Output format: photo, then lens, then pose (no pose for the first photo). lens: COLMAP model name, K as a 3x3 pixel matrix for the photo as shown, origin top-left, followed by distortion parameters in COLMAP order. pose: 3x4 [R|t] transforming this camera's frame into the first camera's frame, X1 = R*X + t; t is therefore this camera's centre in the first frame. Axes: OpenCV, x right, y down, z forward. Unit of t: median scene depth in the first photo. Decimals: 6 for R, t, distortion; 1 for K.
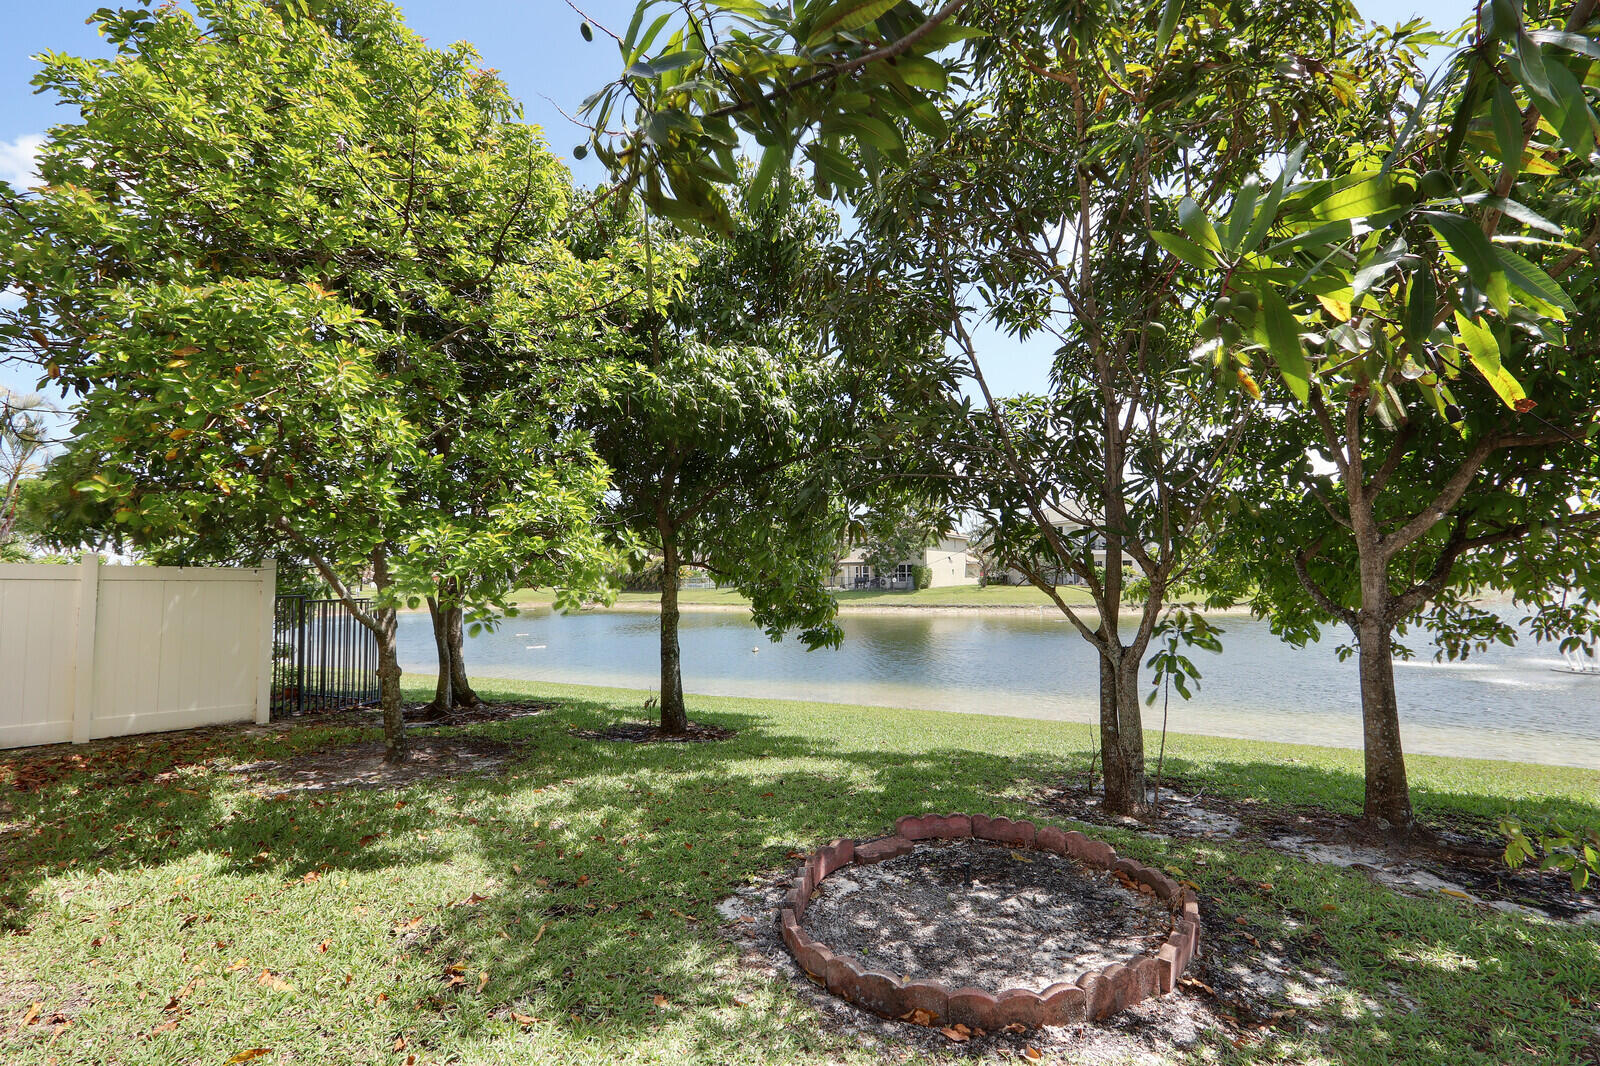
lens RADIAL K [[746.4, 0, 795.1], [0, 746.4, 528.9], [0, 0, 1]] dist [-0.014052, 0.000406]
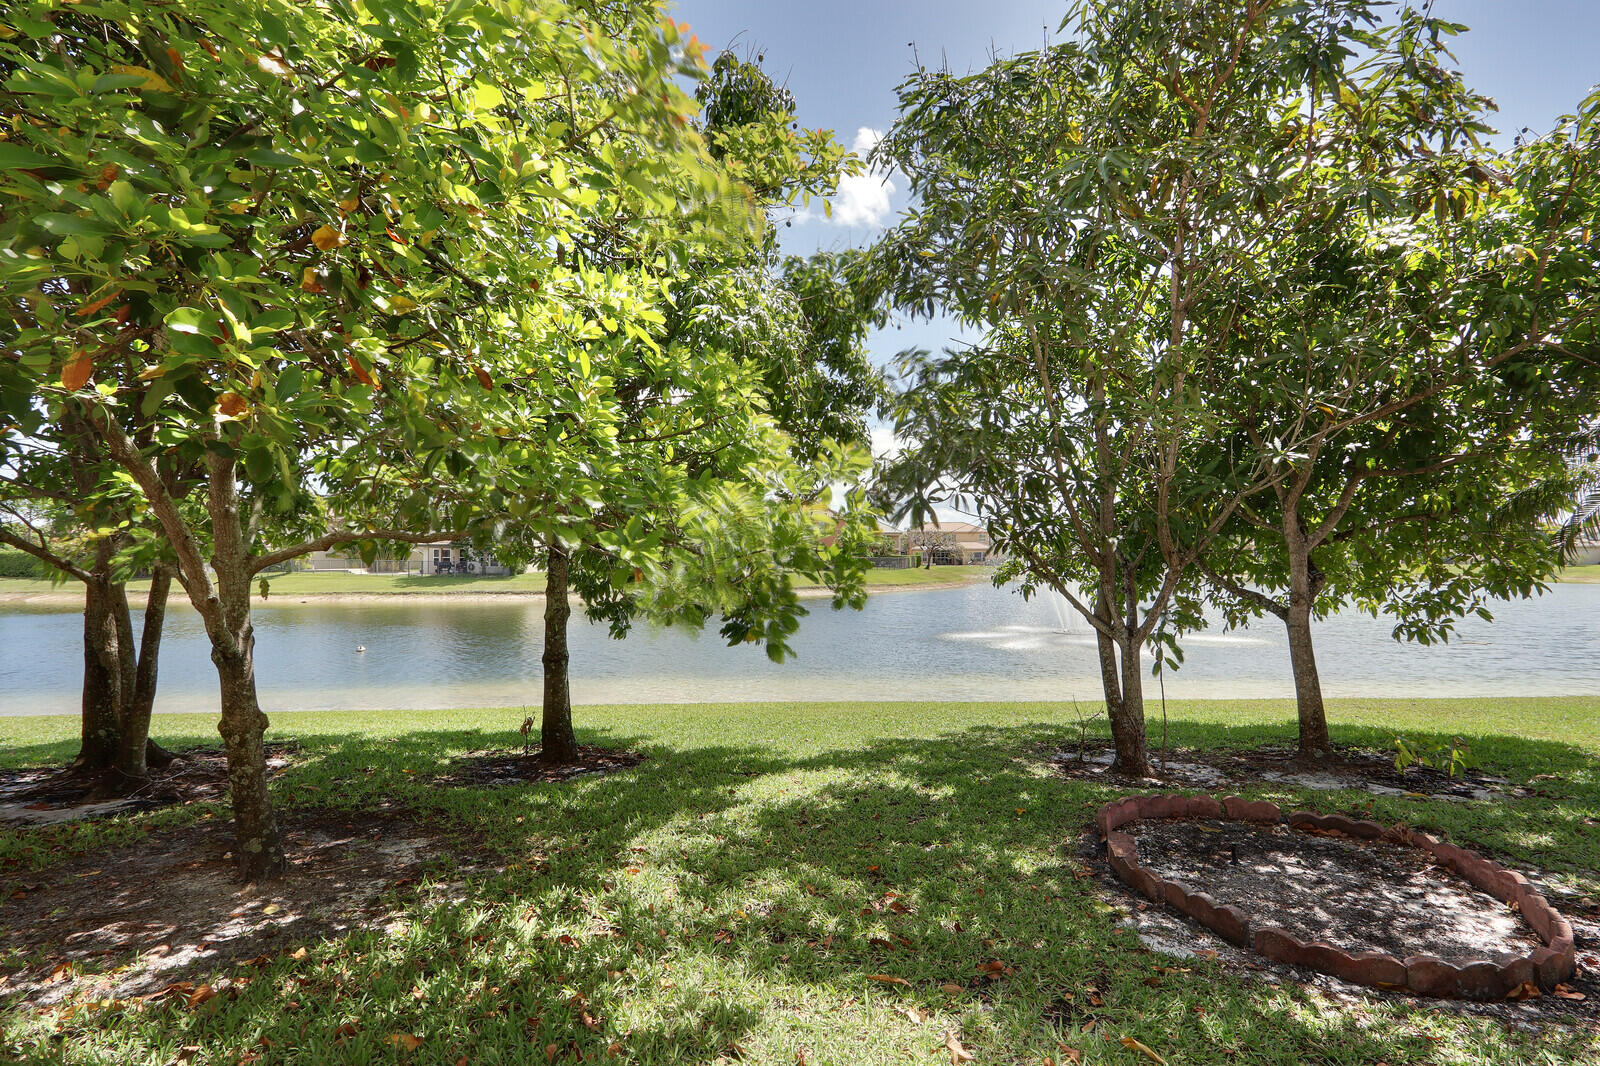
lens RADIAL K [[746.4, 0, 801.9], [0, 746.4, 518.9], [0, 0, 1]] dist [-0.014052, 0.000406]
pose [[0.831781, 0.039738, 0.553680, -0.700008], [-0.043187, 0.999044, -0.006823, 0.026388], [-0.553422, -0.018237, 0.832702, 0.393998]]
